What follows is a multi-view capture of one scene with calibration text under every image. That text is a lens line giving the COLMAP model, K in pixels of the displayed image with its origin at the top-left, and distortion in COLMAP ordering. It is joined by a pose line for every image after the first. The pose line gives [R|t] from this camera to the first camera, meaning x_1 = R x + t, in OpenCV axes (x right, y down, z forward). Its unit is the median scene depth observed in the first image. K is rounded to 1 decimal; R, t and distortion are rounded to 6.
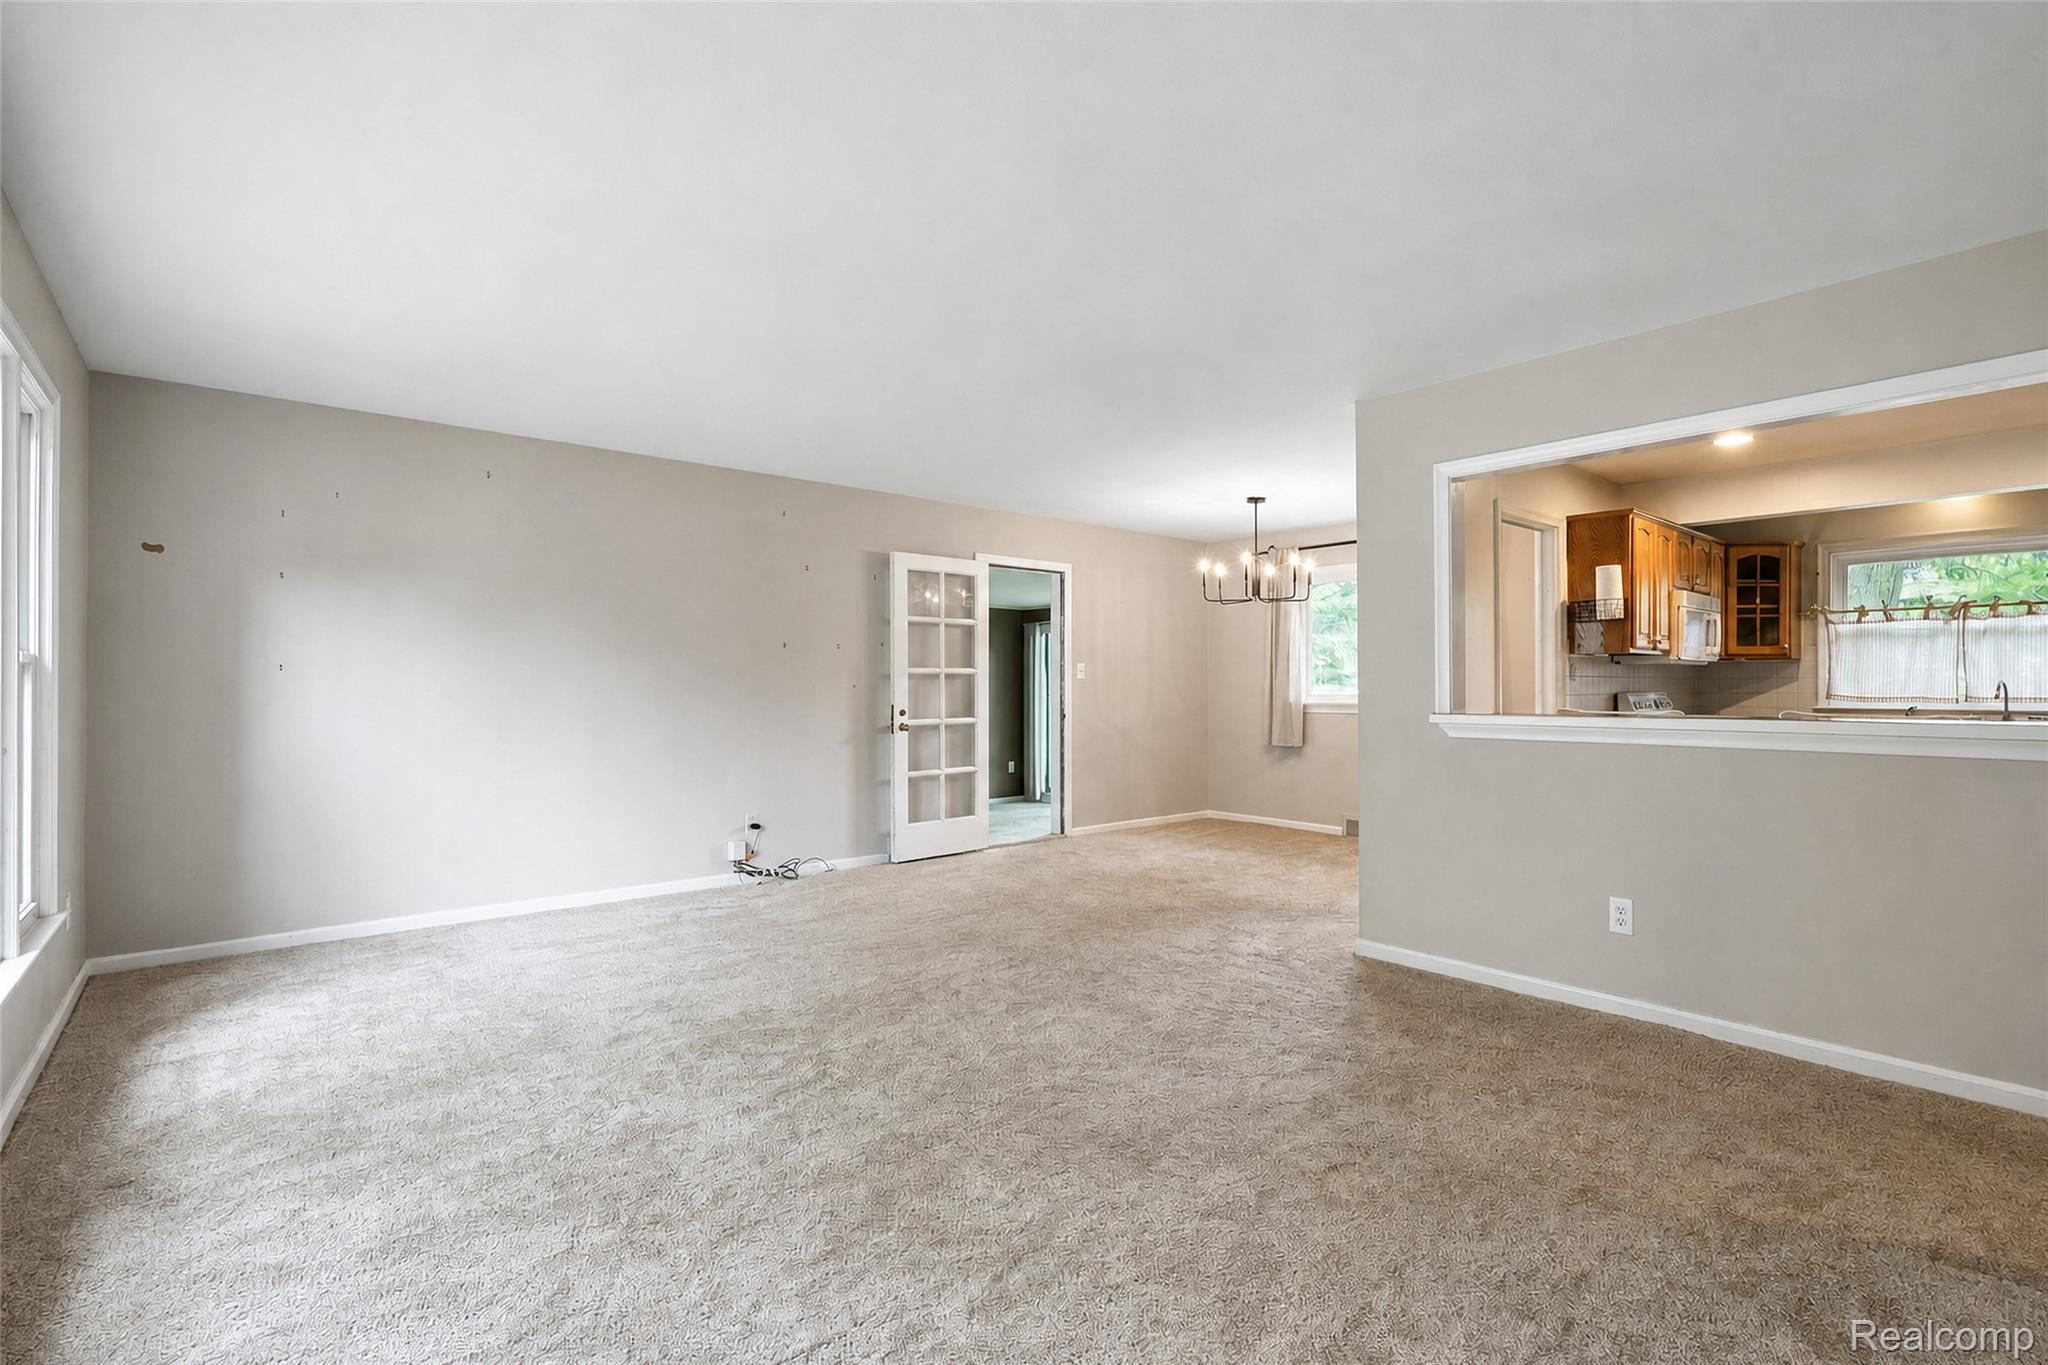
lens RADIAL K [[916.0, 0, 1024.0], [0, 916.0, 682.5], [0, 0, 1]] dist [0.001453, -0.000023]
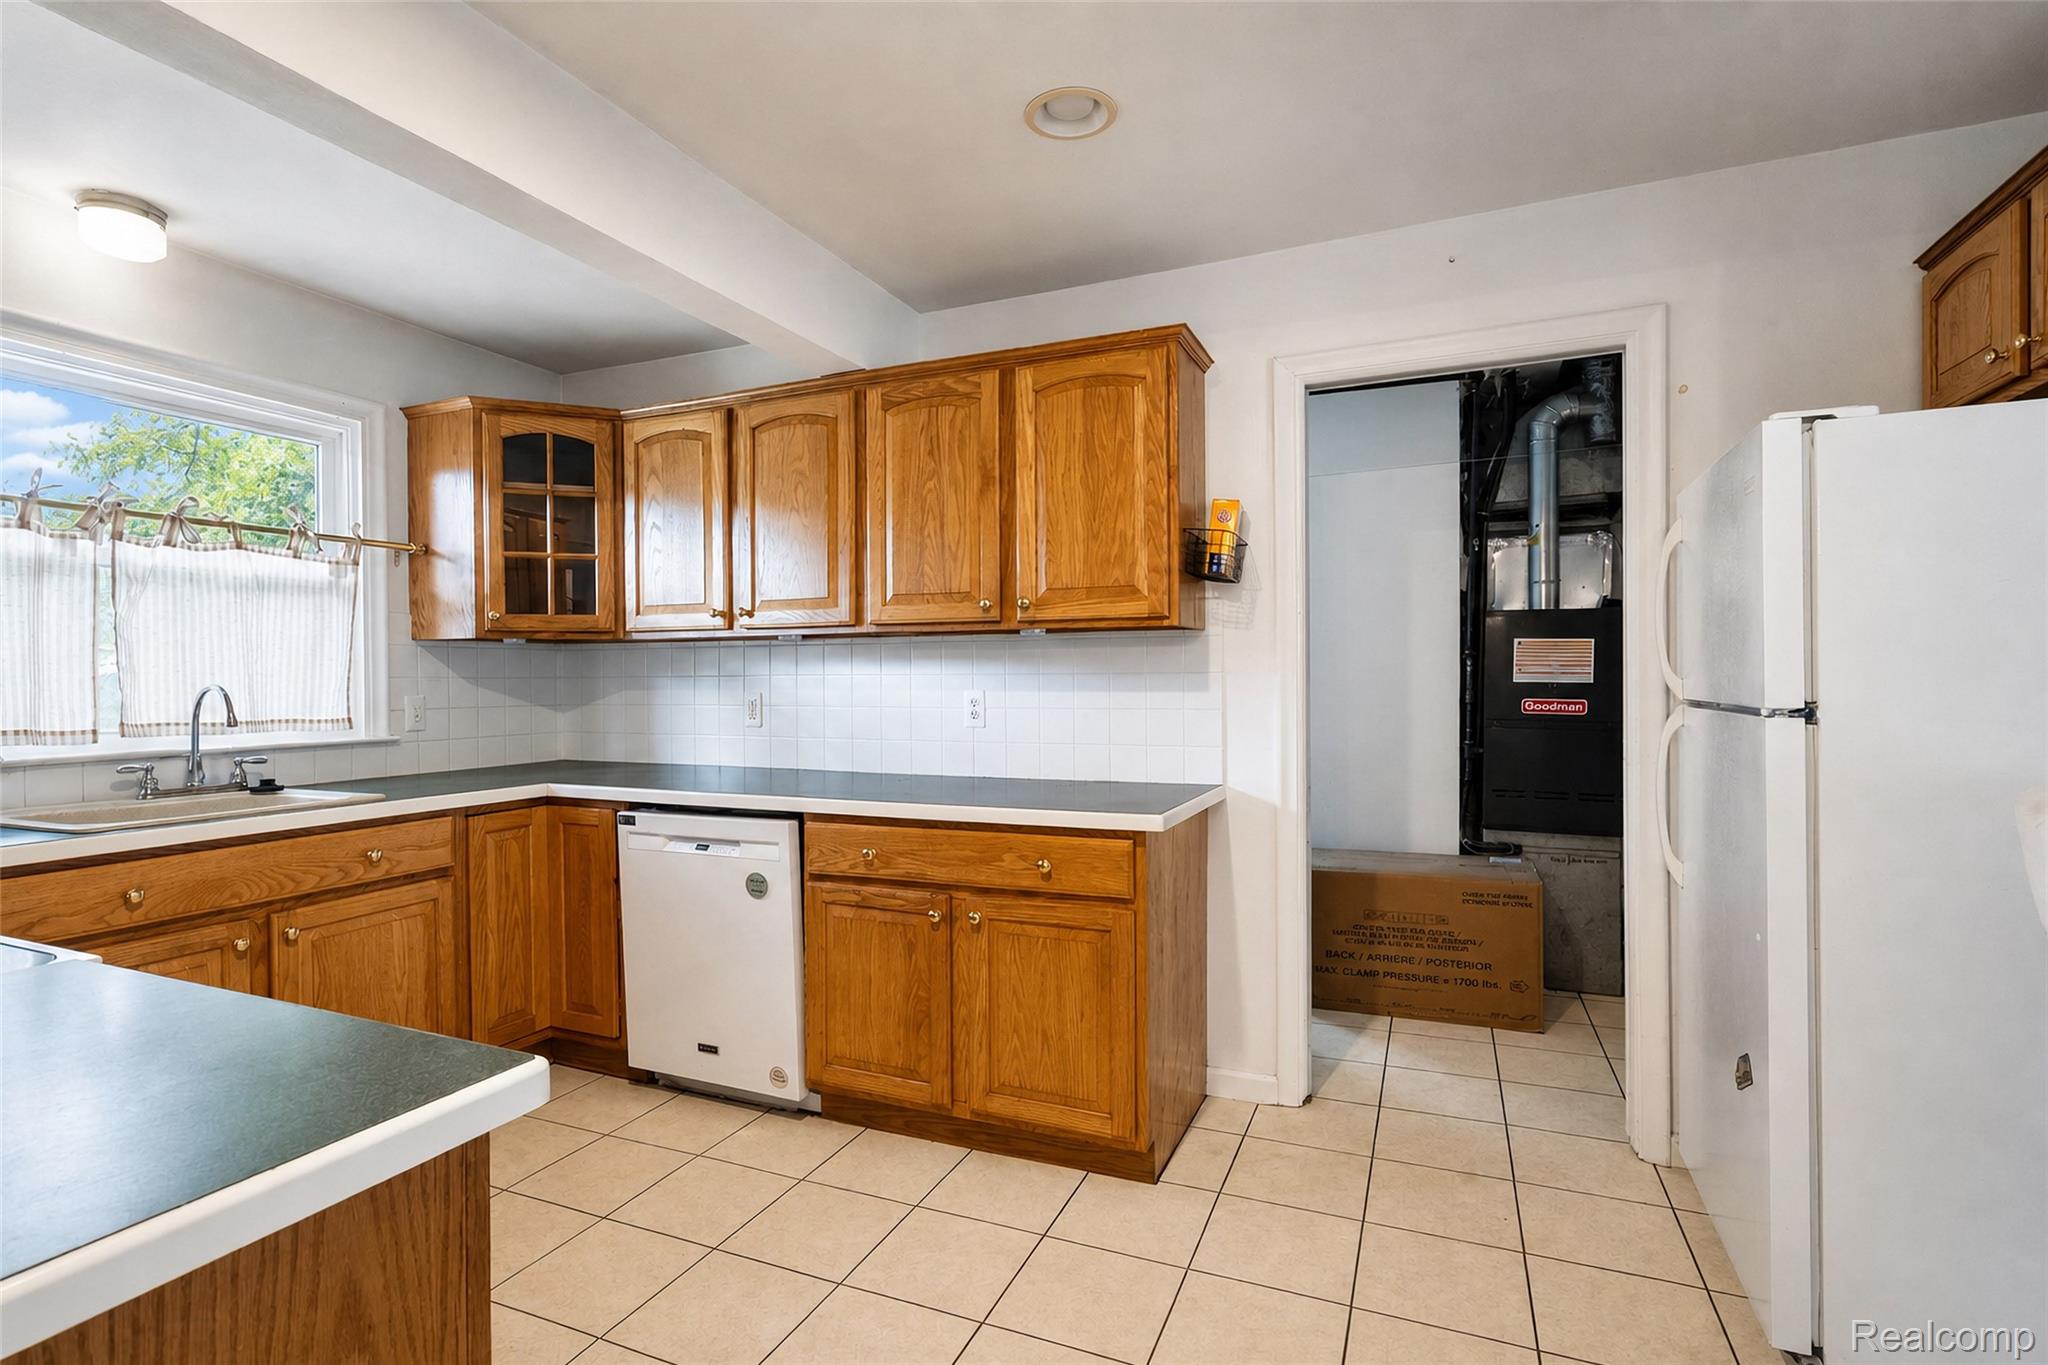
lens RADIAL K [[964.3, 0, 1034.1], [0, 964.3, 682.7], [0, 0, 1]] dist [0.001340, 0.000734]
pose [[-0.437235, 0.000583, 0.899347, 0.429659], [0.004120, 0.999991, 0.001355, -0.002796], [-0.899338, 0.004298, -0.437233, 0.791961]]
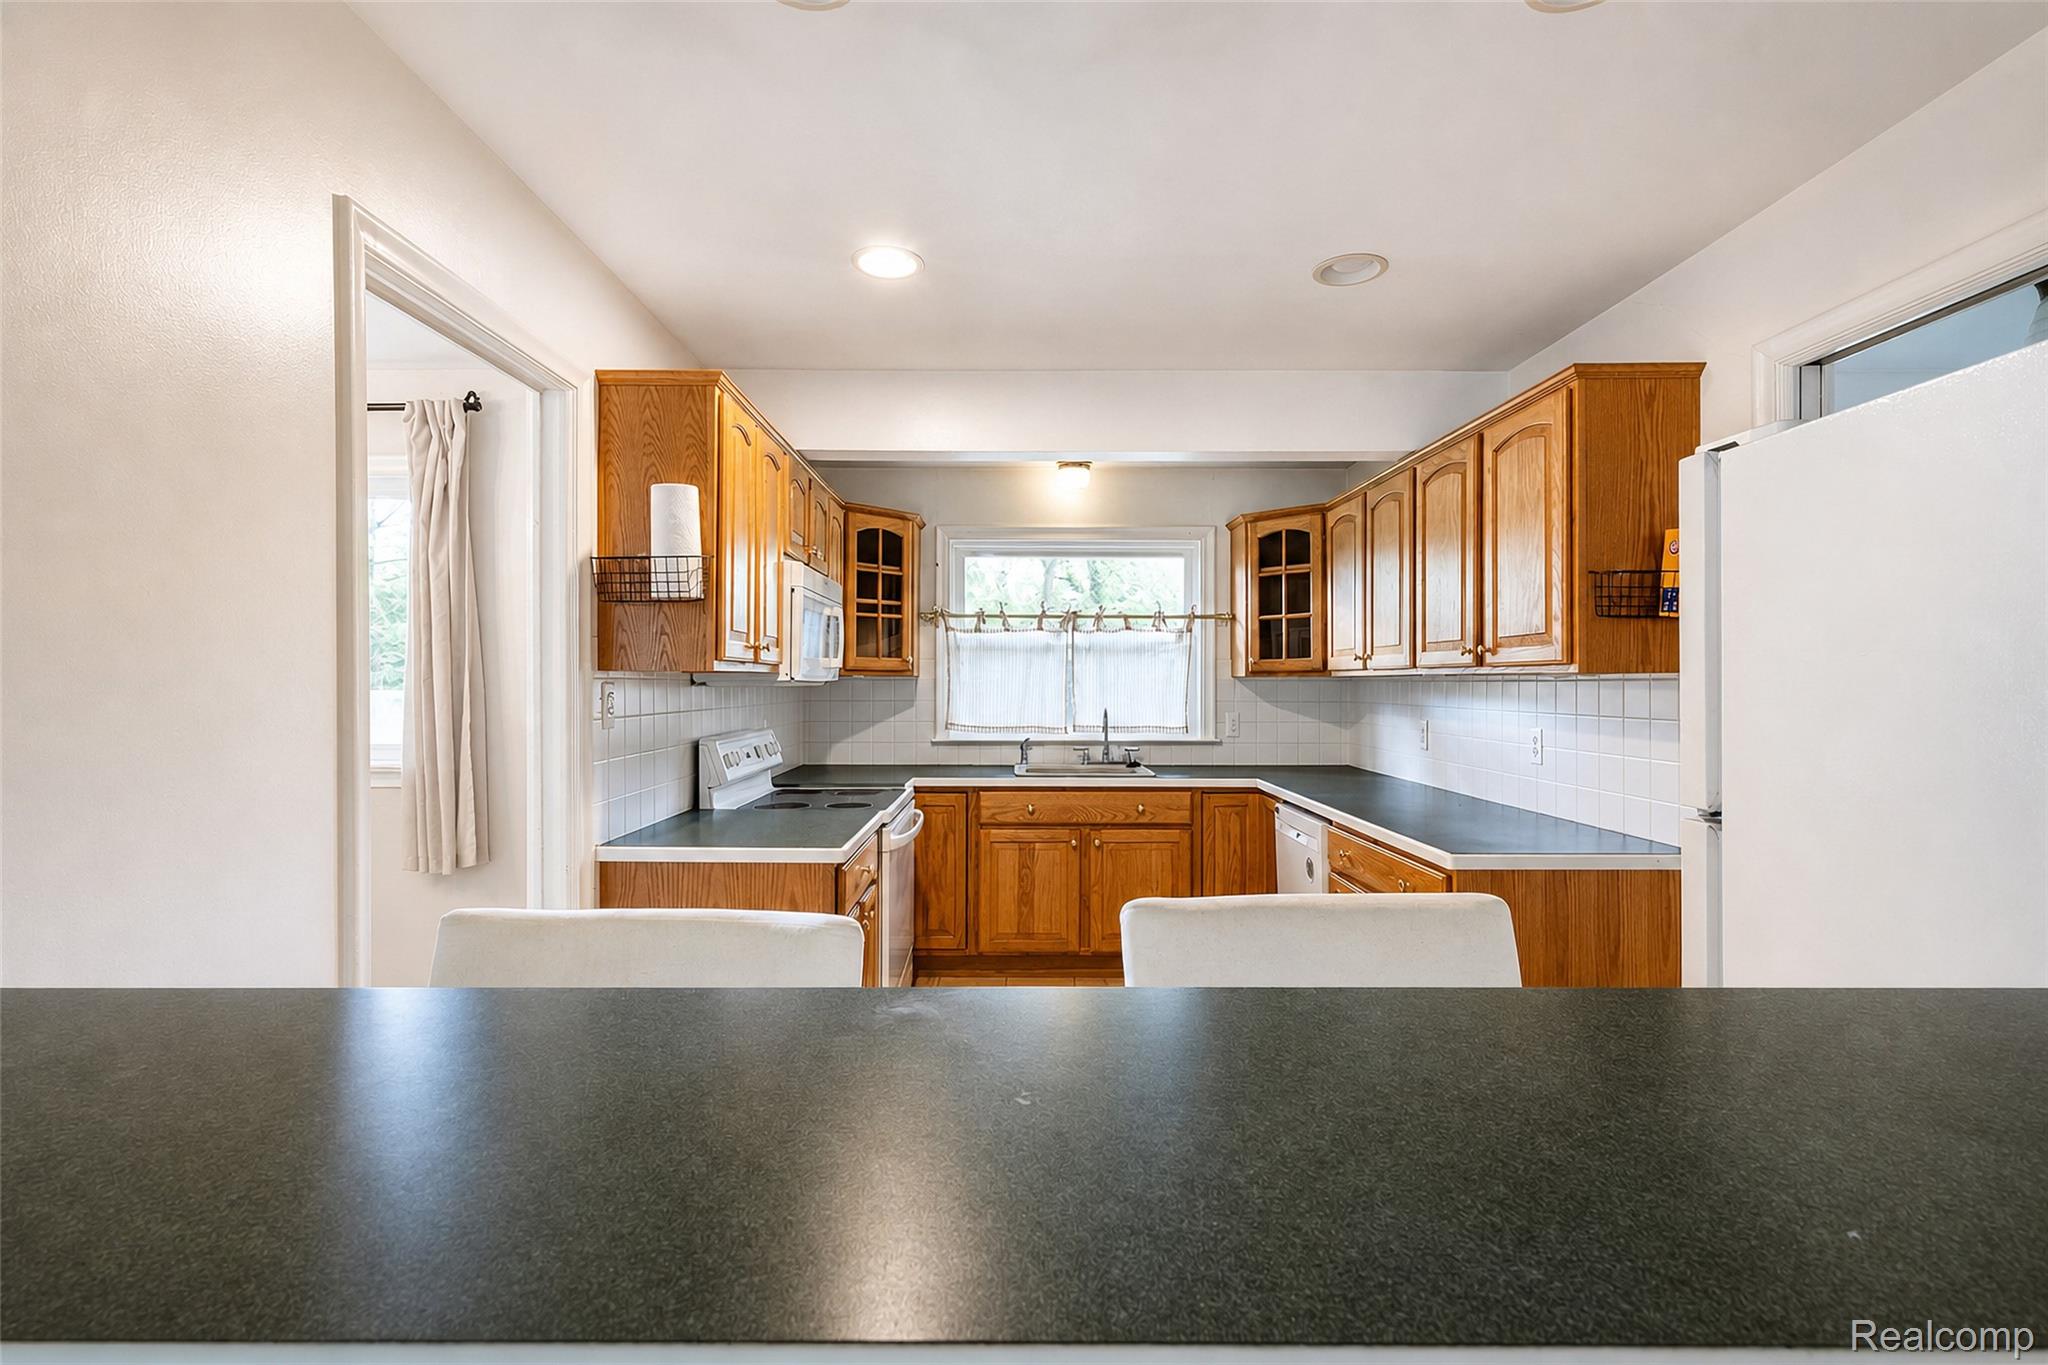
lens RADIAL K [[958.4, 0, 1011.6], [0, 958.4, 682.7], [0, 0, 1]] dist [0.000719, -0.000019]
pose [[0.646676, 0.002206, 0.762762, 0.319136], [-0.004784, 0.999988, 0.001164, -0.023139], [-0.762750, -0.004402, 0.646678, 0.468485]]
